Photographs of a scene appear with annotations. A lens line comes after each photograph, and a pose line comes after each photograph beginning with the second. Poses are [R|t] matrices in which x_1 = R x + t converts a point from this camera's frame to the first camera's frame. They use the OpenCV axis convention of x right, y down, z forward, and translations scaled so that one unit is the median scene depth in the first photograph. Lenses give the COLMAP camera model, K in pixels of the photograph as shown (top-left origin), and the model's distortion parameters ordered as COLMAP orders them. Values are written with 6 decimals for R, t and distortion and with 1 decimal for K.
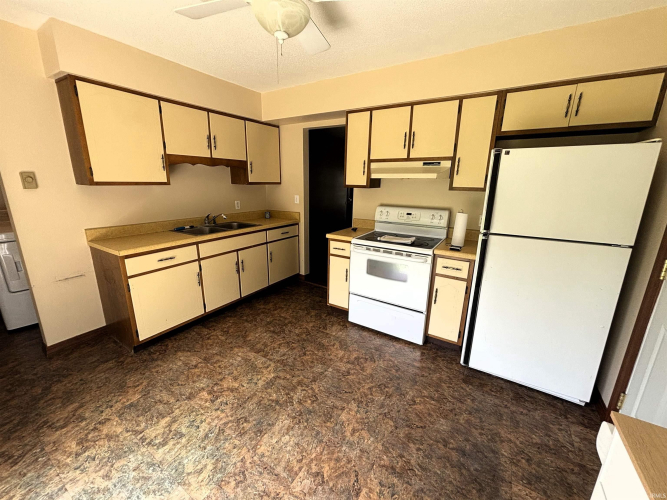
lens RADIAL K [[269.8, 0, 329.4], [0, 269.8, 247.2], [0, 0, 1]] dist [-0.004156, 0.004929]
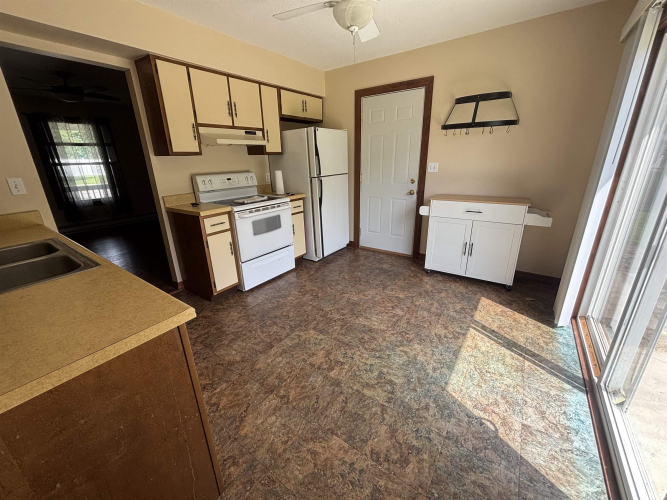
lens RADIAL K [[269.8, 0, 330.2], [0, 269.8, 249.1], [0, 0, 1]] dist [-0.004156, 0.004929]
pose [[0.051159, -0.338410, 0.939607, -1.053039], [0.265461, 0.911601, 0.313870, -0.129475], [-0.962763, 0.233372, 0.136471, 0.681463]]
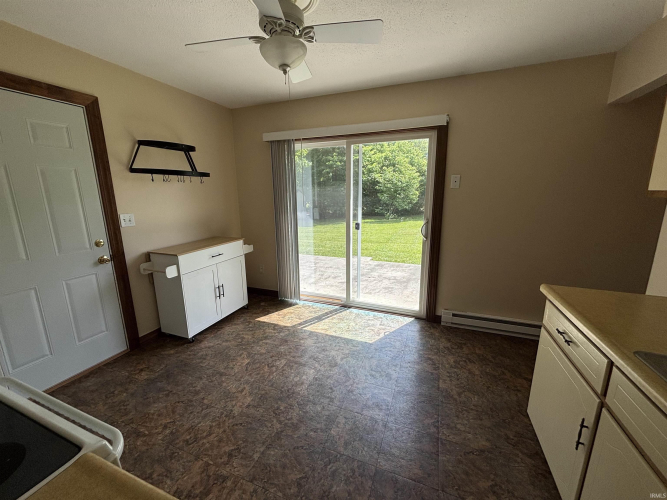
lens RADIAL K [[269.8, 0, 333.0], [0, 269.8, 247.6], [0, 0, 1]] dist [-0.004156, 0.004929]
pose [[-0.979759, 0.033997, -0.197275, -0.070913], [-0.055035, 0.901754, 0.428732, -0.338737], [0.192469, 0.430911, -0.881630, 1.407575]]
